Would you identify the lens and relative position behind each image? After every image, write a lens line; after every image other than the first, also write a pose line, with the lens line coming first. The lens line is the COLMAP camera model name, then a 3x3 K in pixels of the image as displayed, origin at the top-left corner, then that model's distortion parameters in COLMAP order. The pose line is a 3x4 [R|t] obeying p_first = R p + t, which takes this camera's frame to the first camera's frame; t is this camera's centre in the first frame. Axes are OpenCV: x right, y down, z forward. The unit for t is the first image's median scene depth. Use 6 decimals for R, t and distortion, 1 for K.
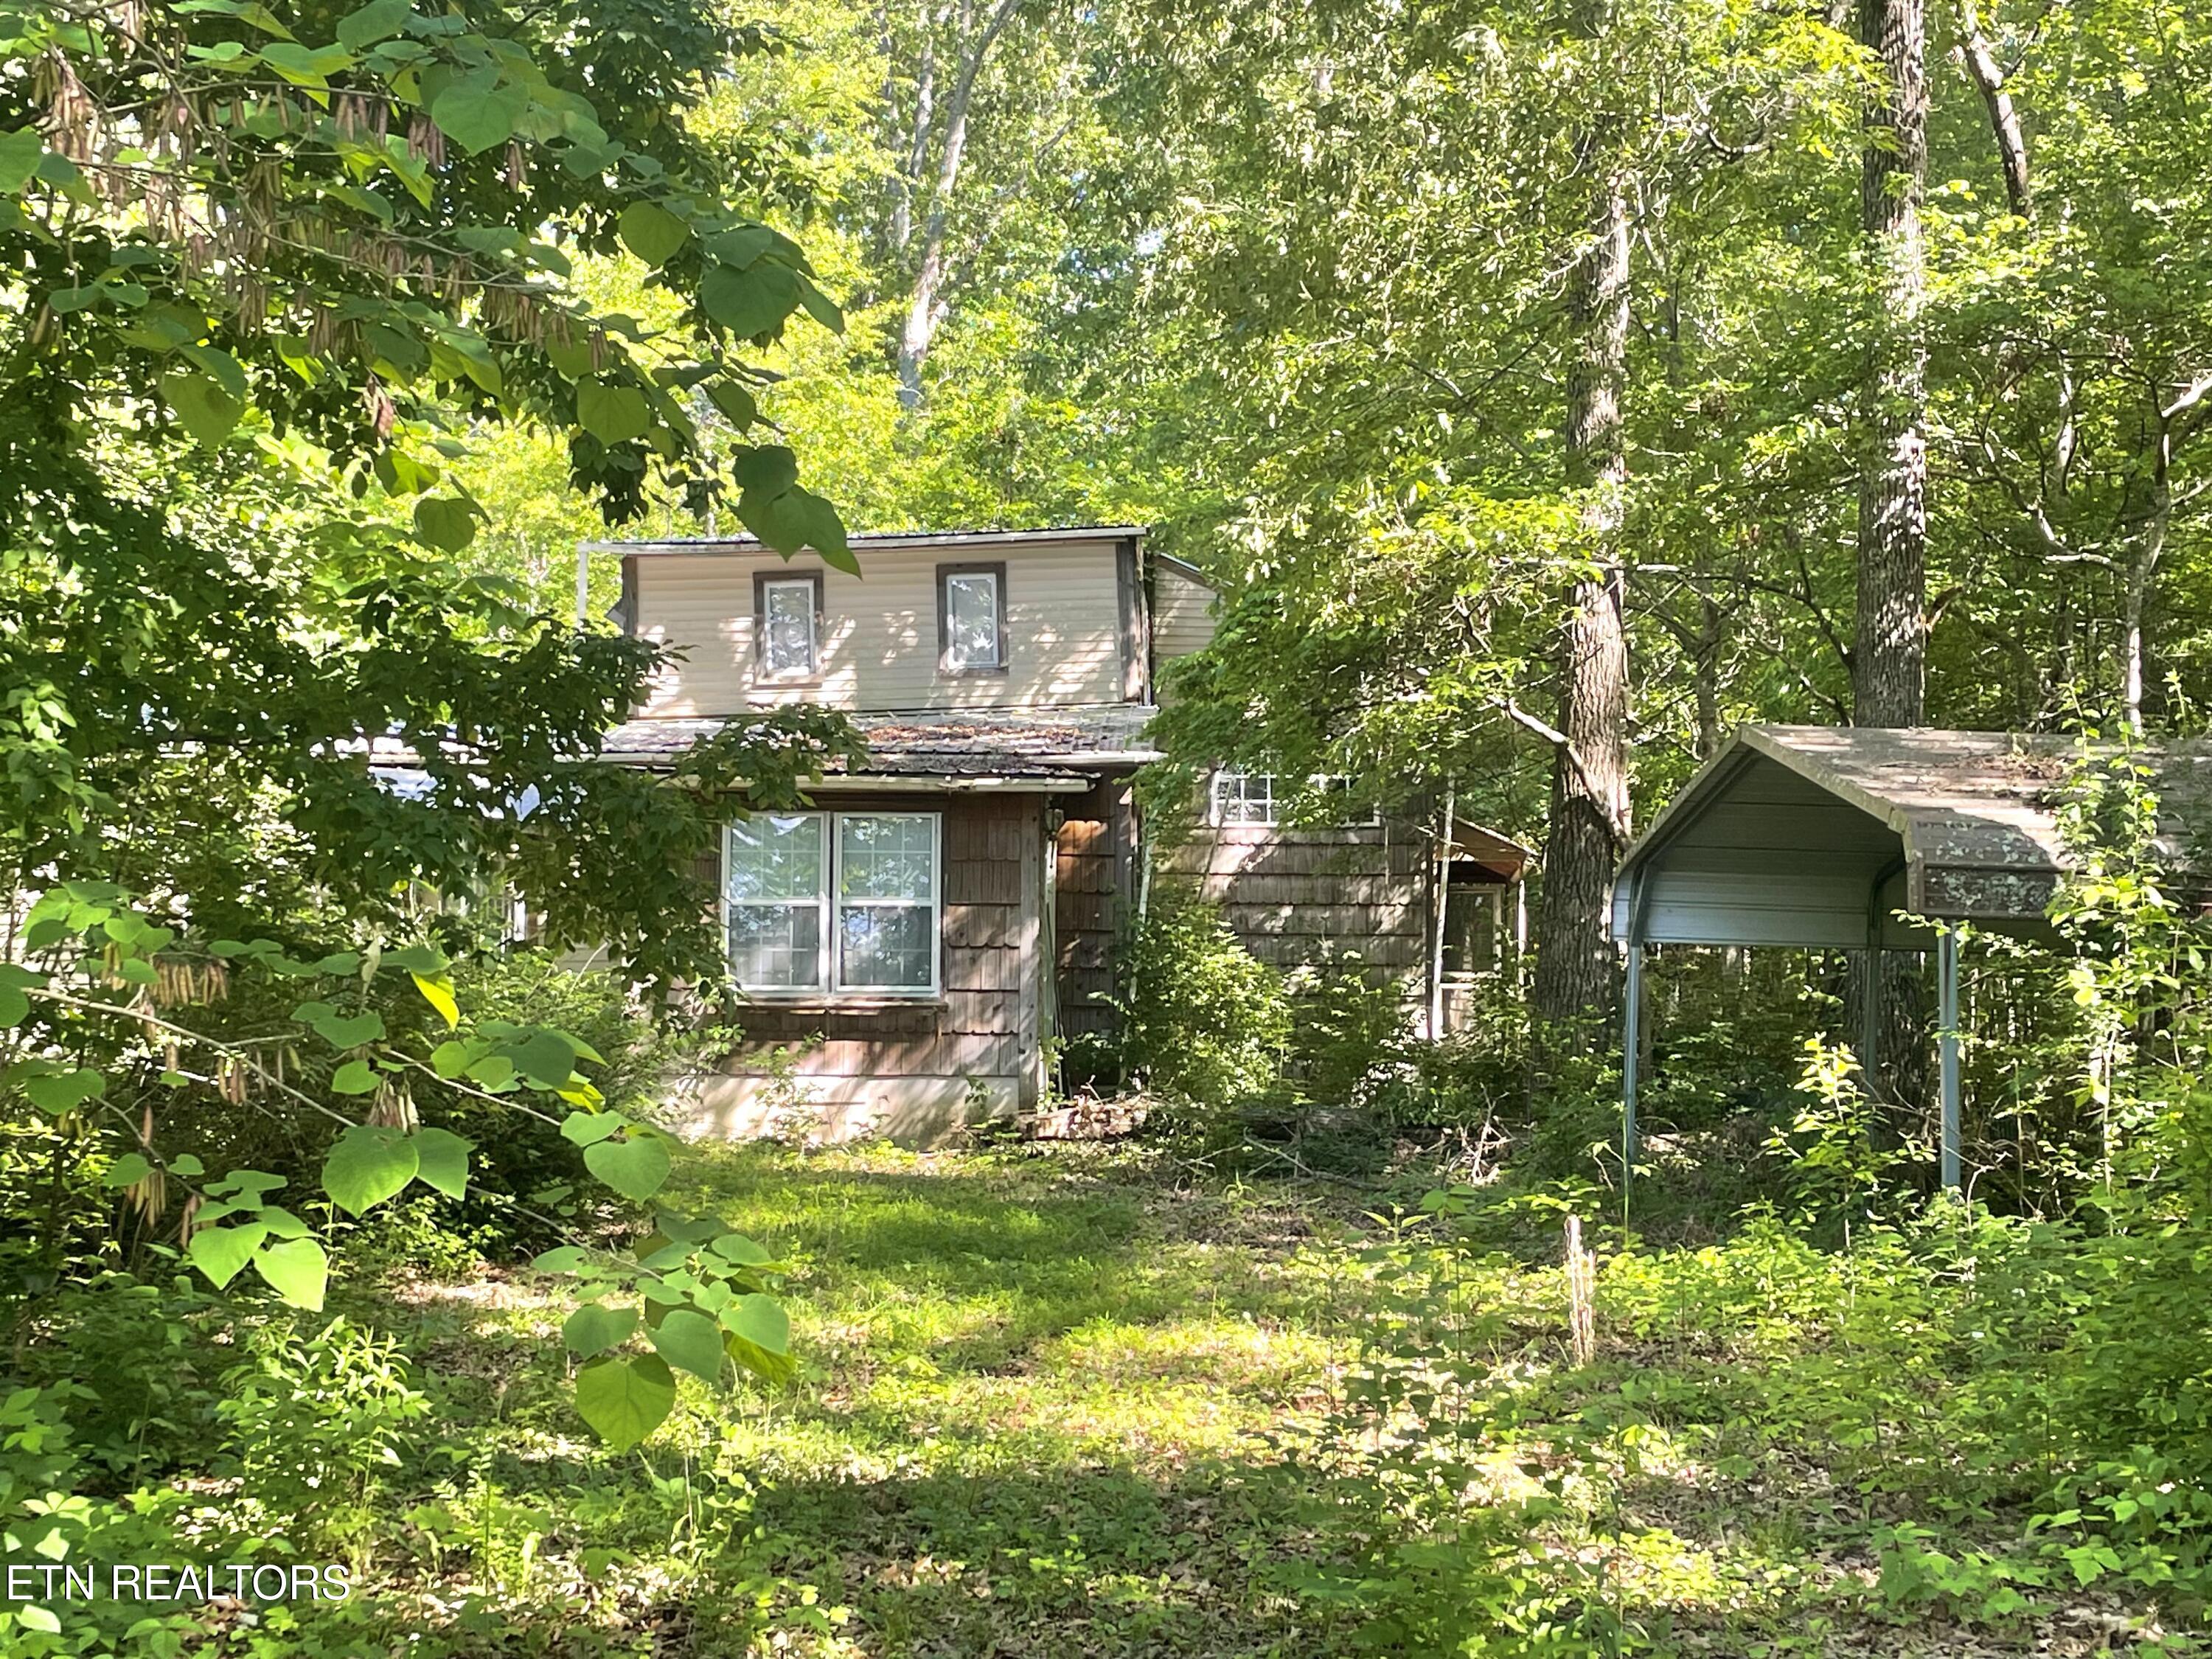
lens RADIAL K [[3216.6, 0, 1155.6], [0, 3216.6, 834.6], [0, 0, 1]] dist [0.124989, -0.076516]
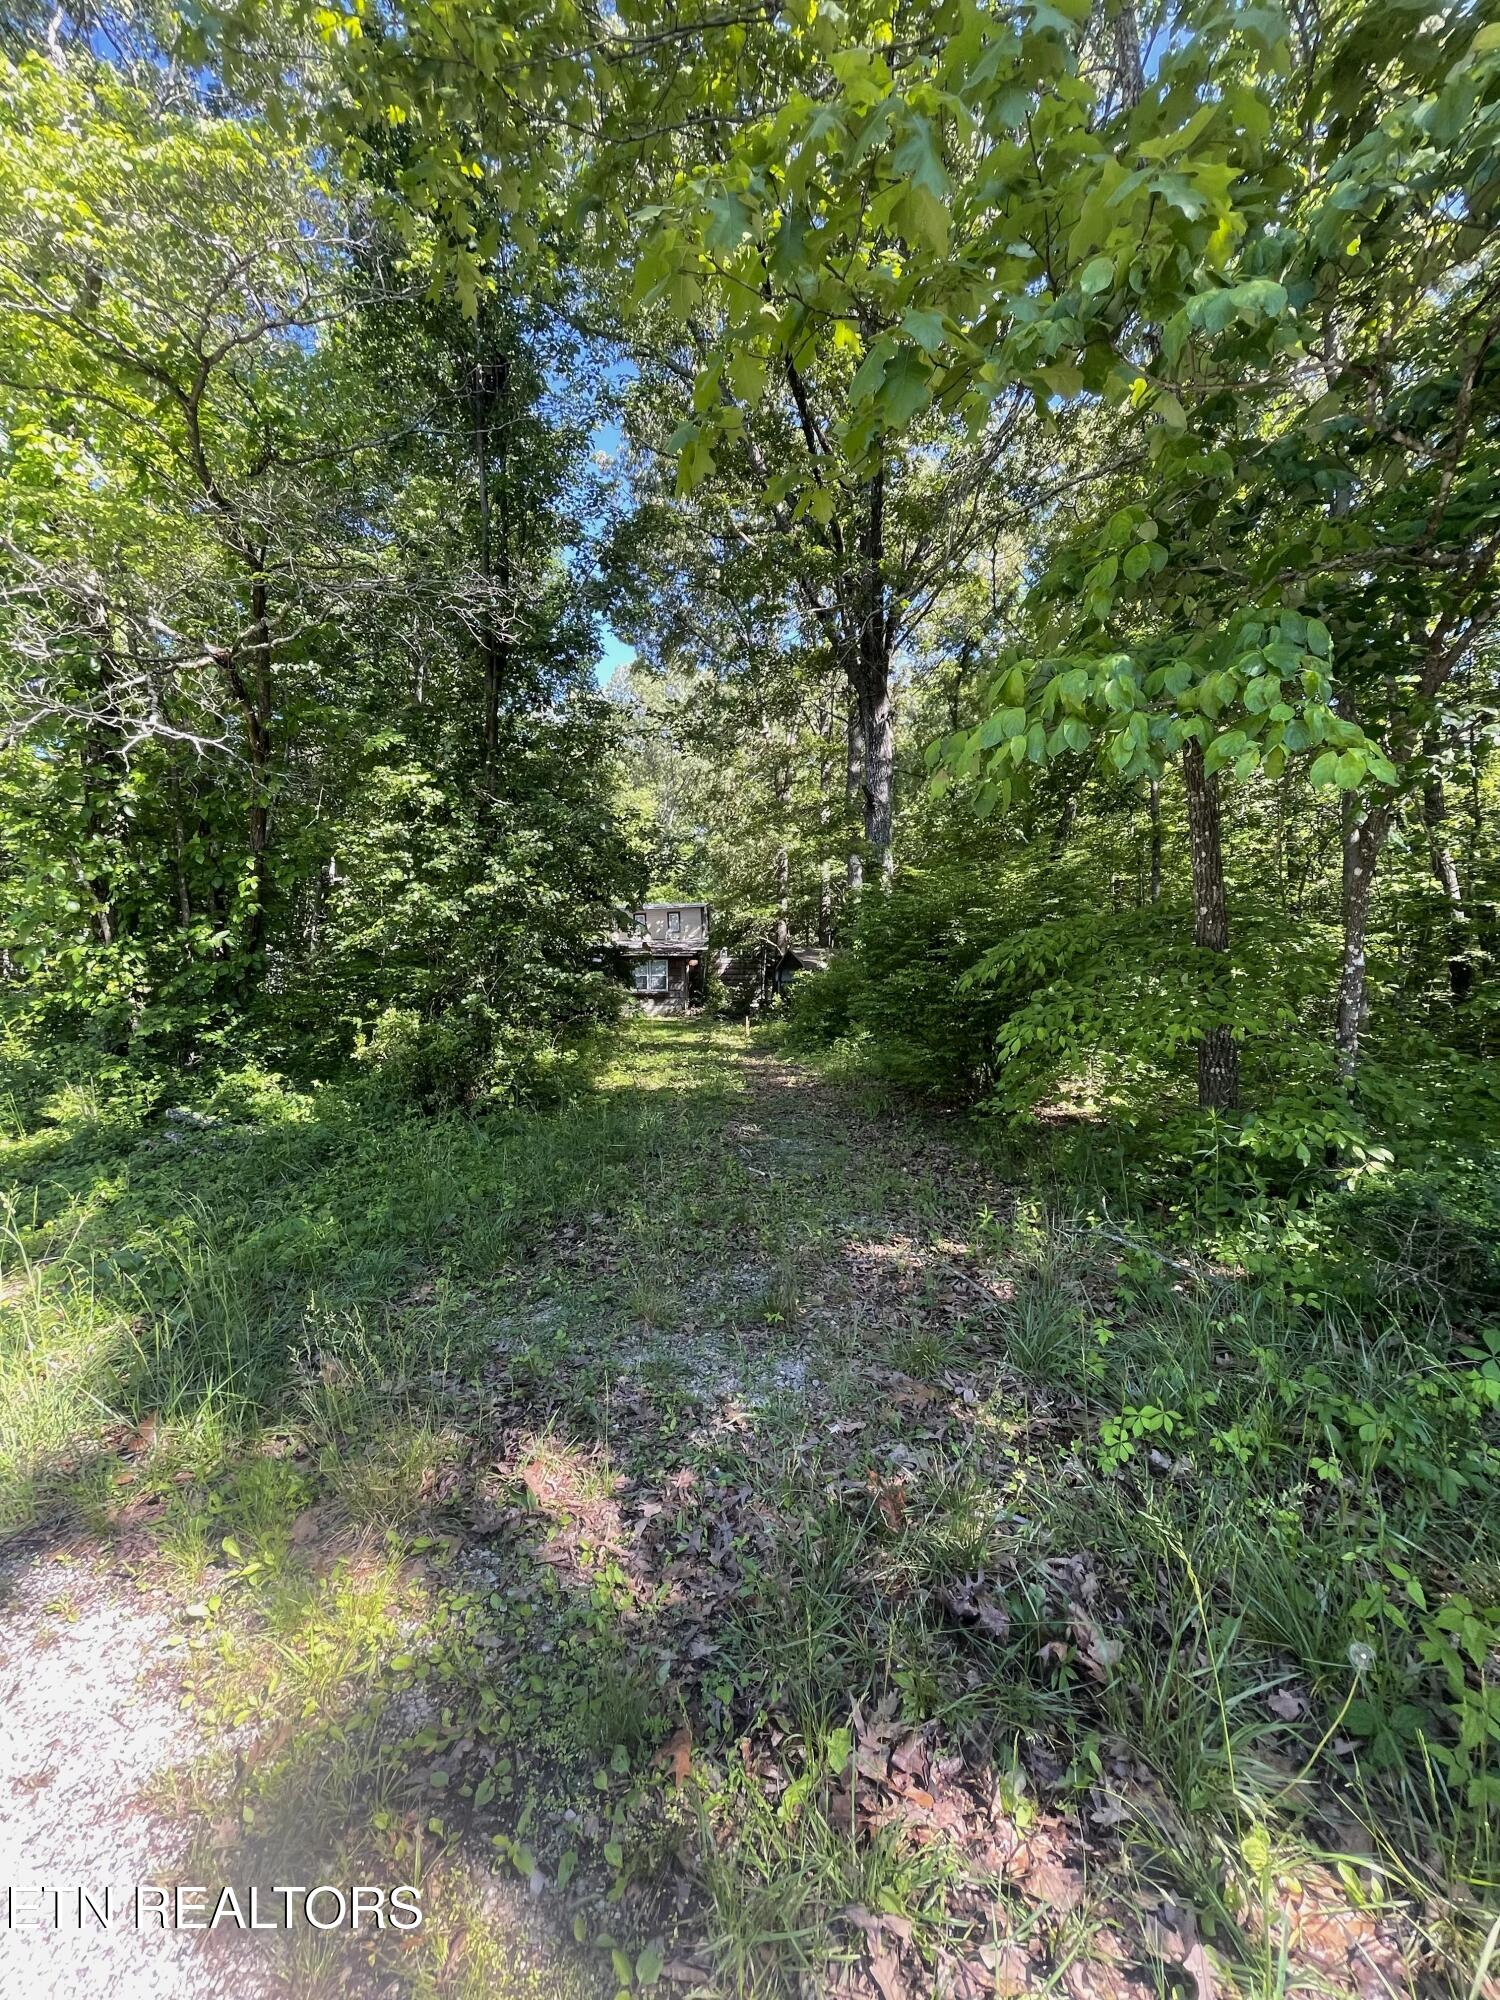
lens RADIAL K [[799.8, 0, 750.6], [0, 799.8, 994.2], [0, 0, 1]] dist [0.014351, 0.000383]
pose [[0.999664, -0.008269, 0.024578, 0.044122], [0.007098, 0.998853, 0.047363, -0.010355], [-0.024941, -0.047173, 0.998575, -0.424480]]
